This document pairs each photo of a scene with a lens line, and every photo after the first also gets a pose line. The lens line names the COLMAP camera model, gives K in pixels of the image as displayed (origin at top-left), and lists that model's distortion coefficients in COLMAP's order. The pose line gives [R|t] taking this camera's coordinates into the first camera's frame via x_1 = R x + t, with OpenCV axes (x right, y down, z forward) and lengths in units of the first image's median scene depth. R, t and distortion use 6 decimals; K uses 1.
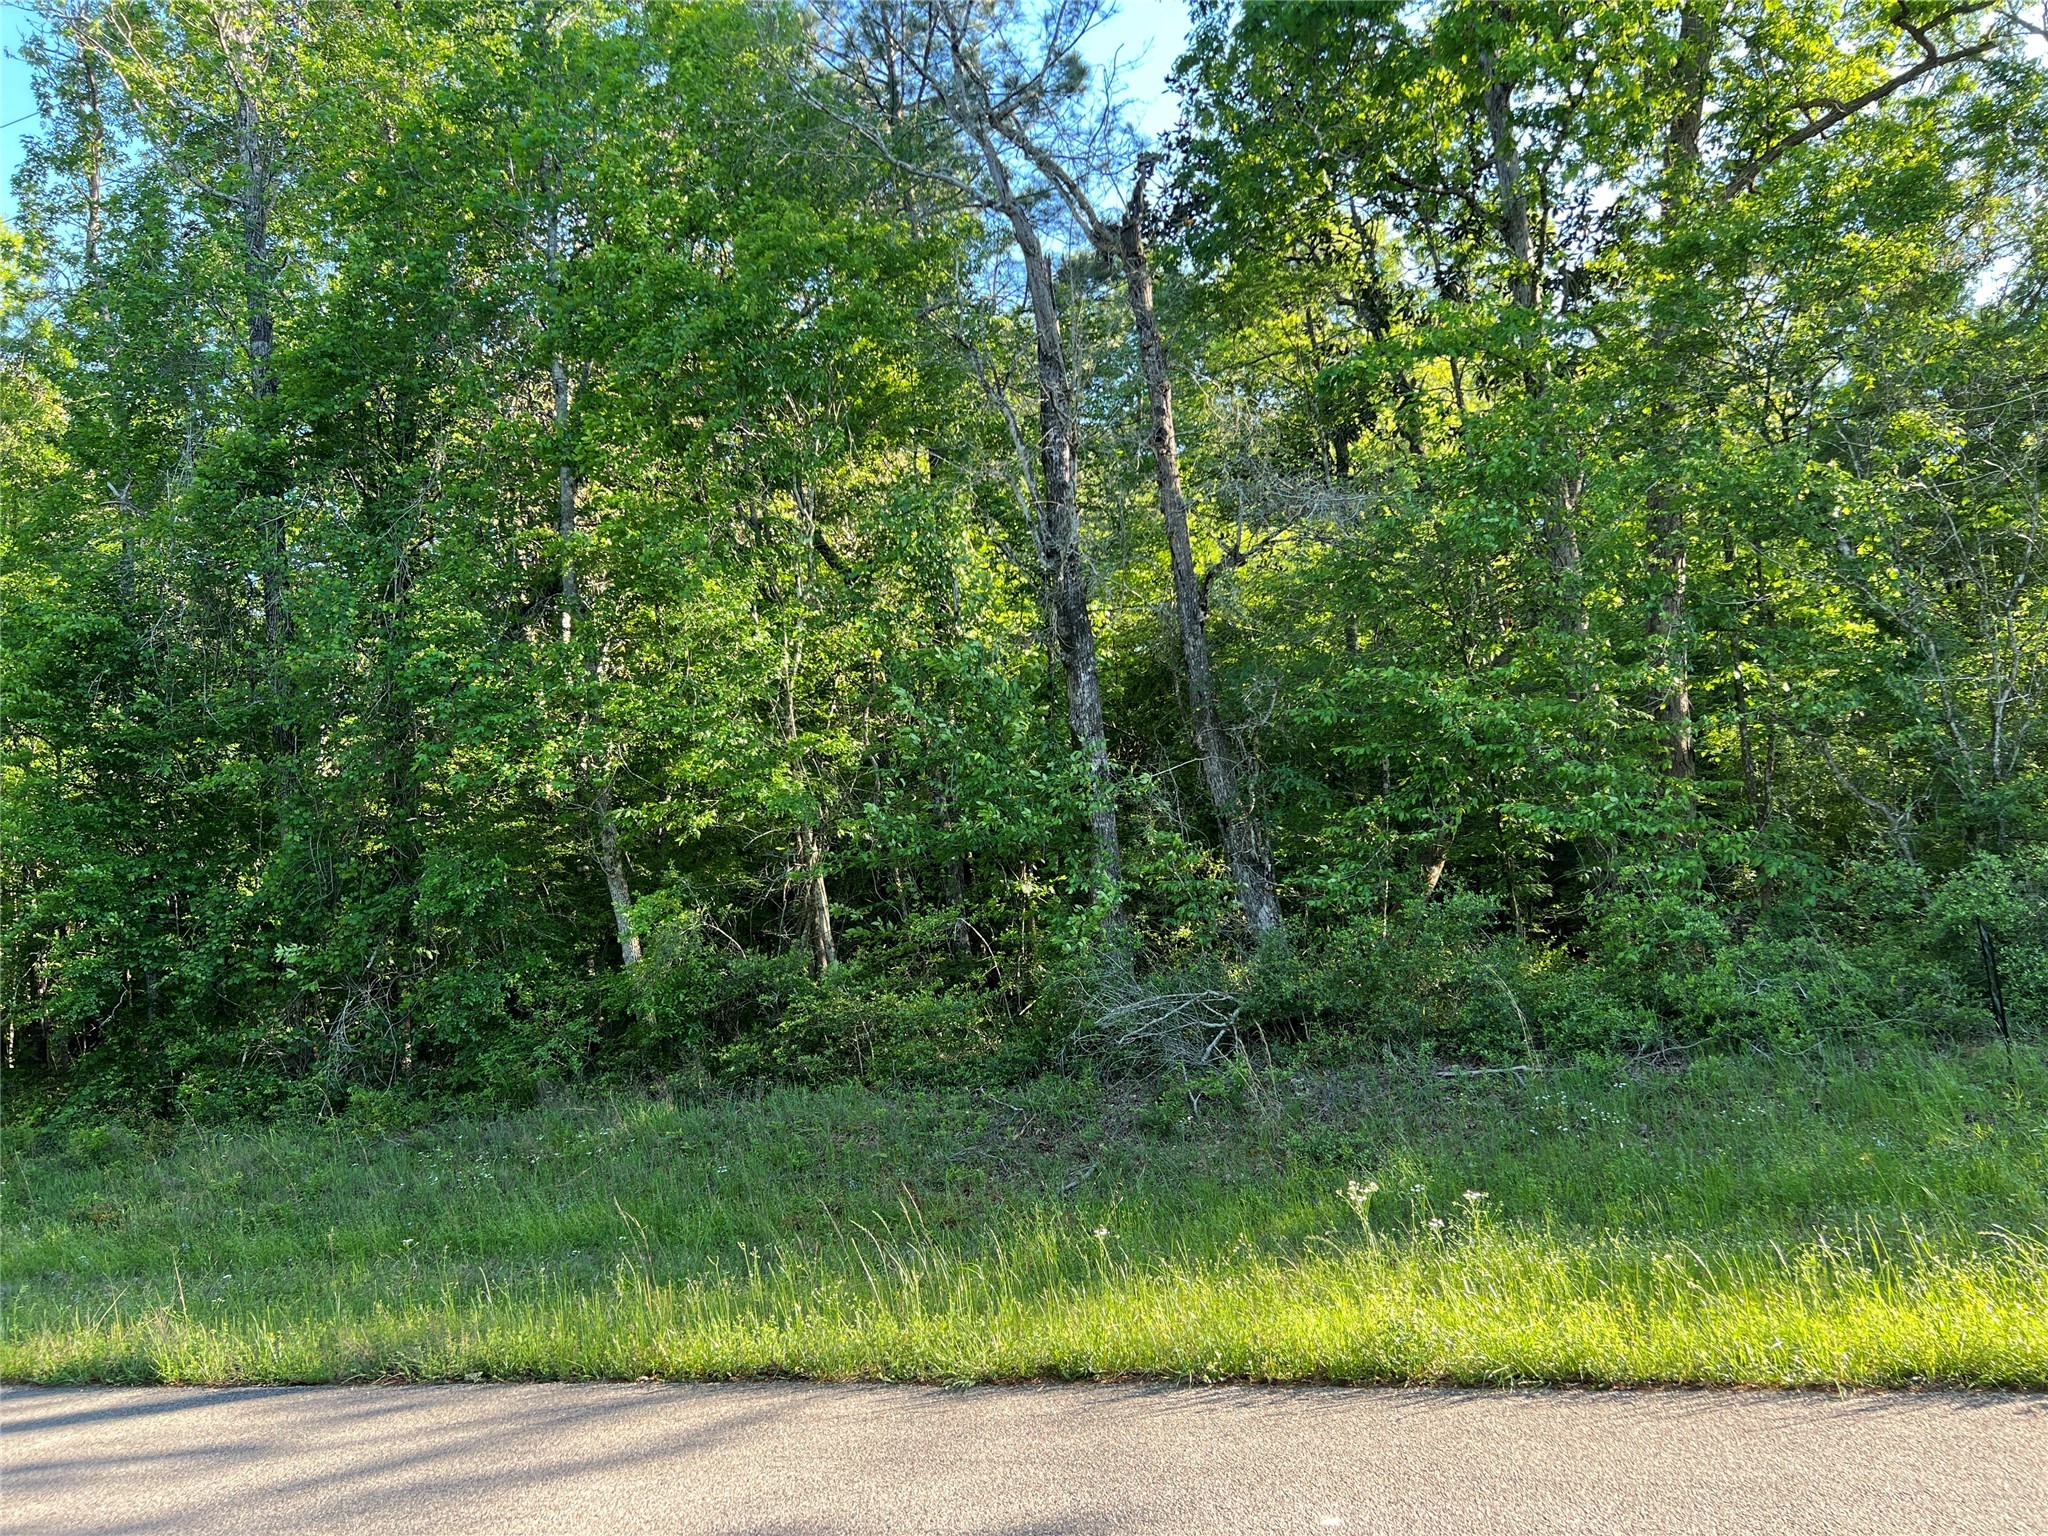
lens RADIAL K [[1522.4, 0, 970.3], [0, 1522.4, 785.3], [0, 0, 1]] dist [0.041858, -0.037144]
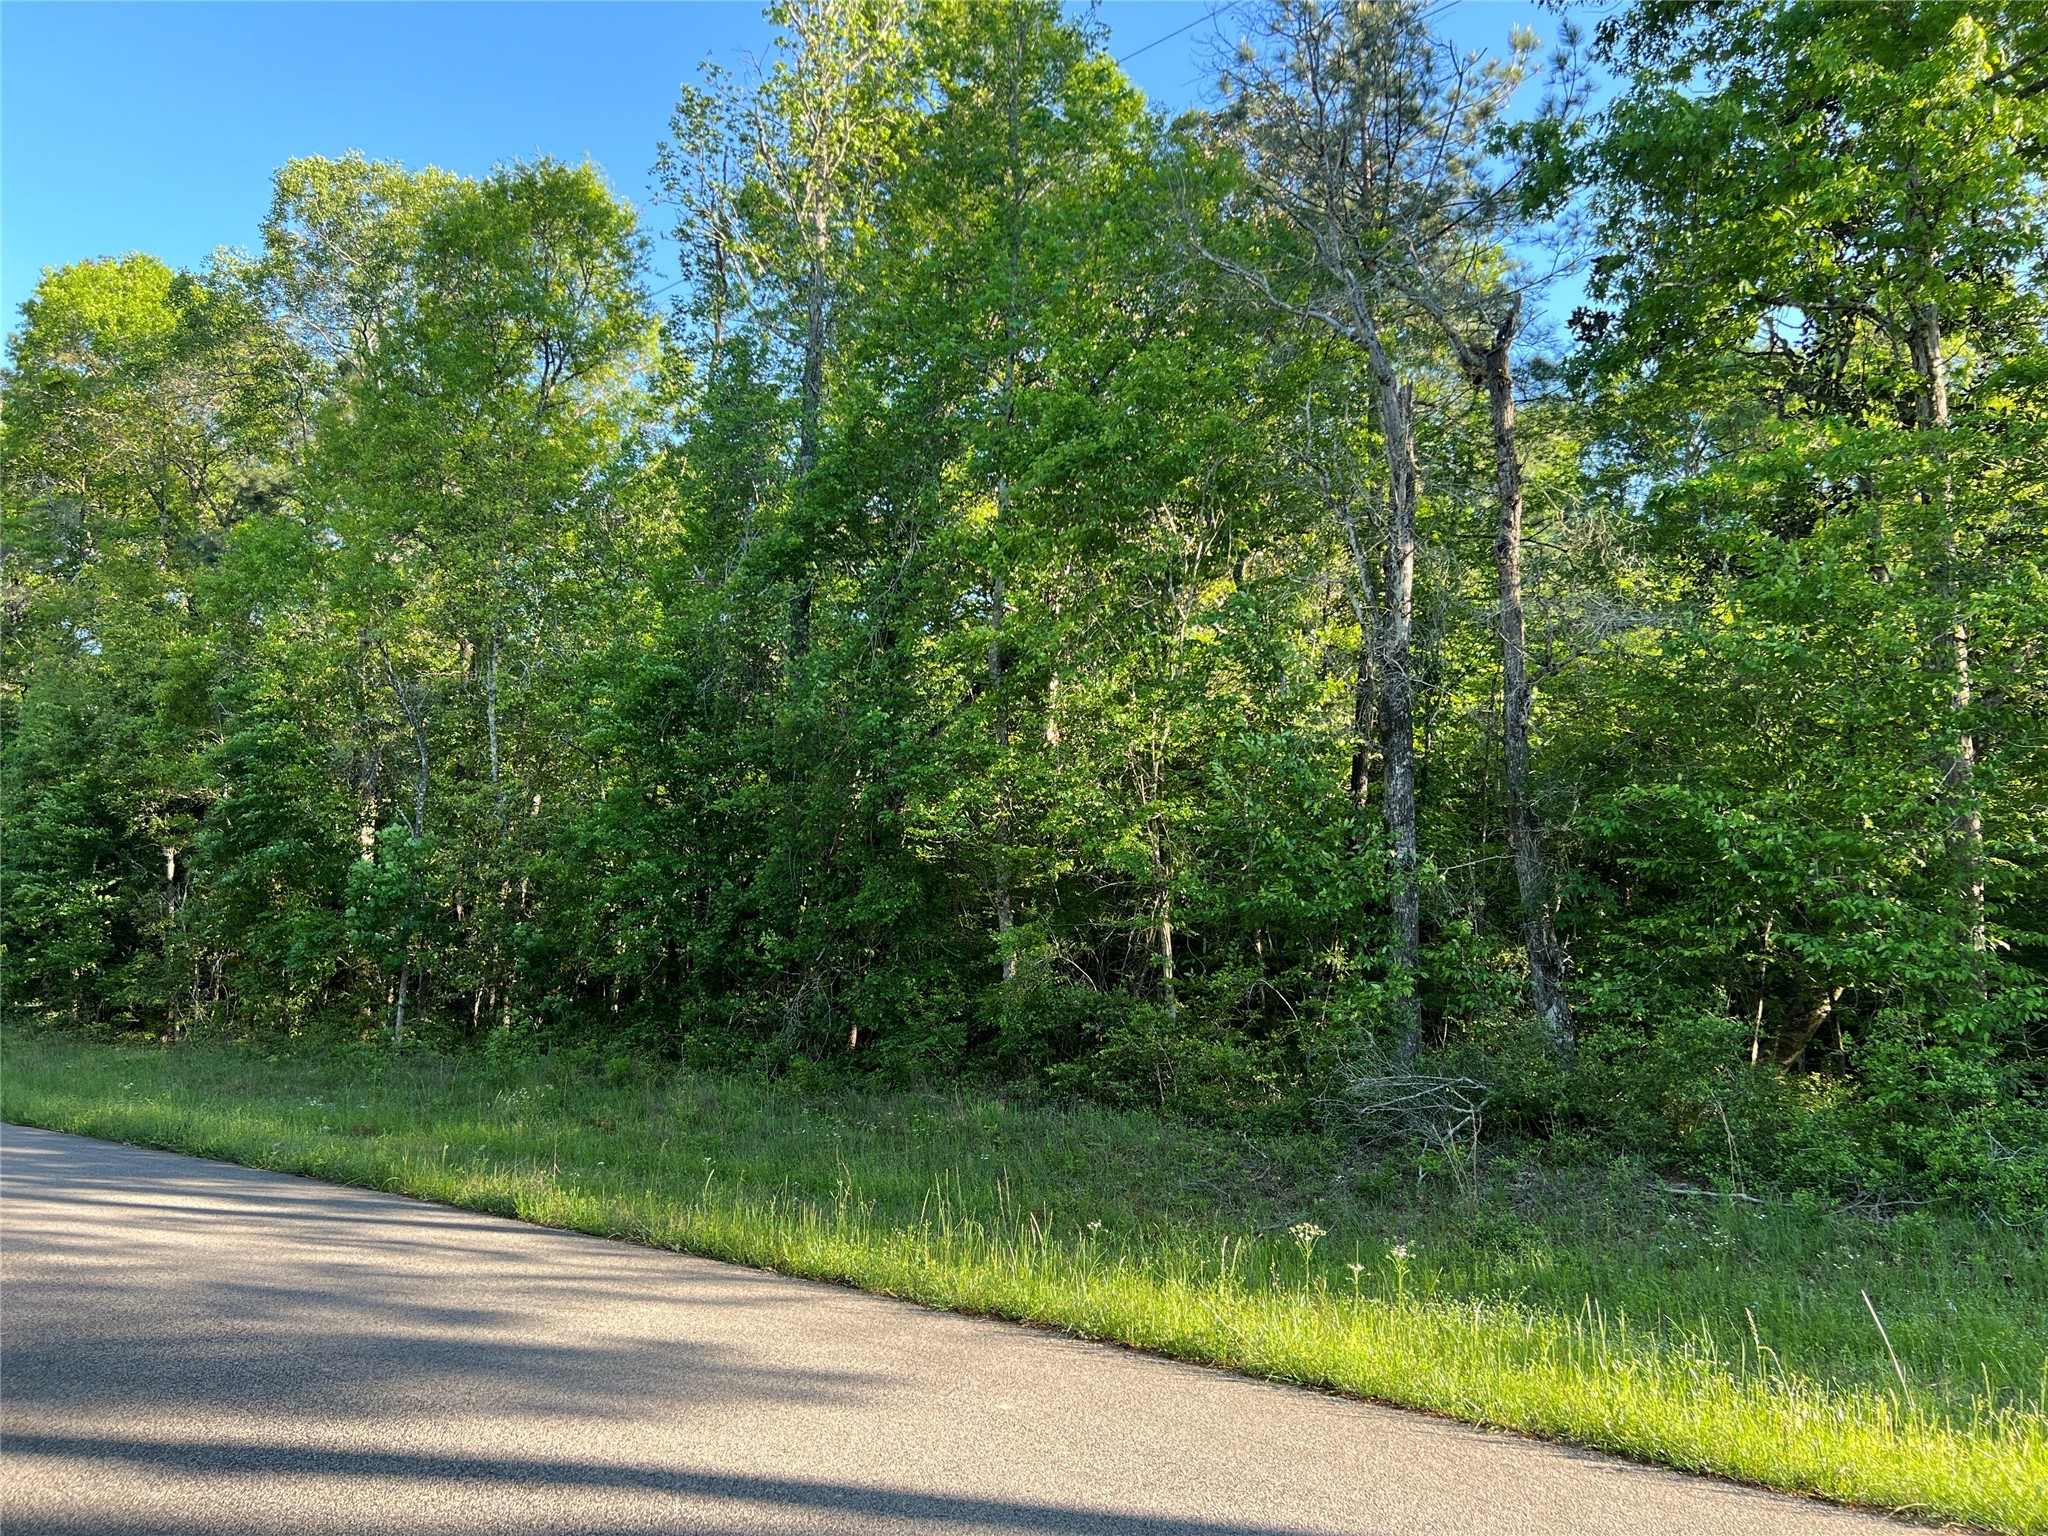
lens RADIAL K [[1550.9, 0, 1024.0], [0, 1550.9, 768.0], [0, 0, 1]] dist [0.123347, -0.235921]
pose [[0.919687, 0.073813, -0.385651, 0.250367], [-0.090261, 0.995612, -0.024691, -0.021062], [0.382137, 0.057517, 0.922314, -0.112995]]
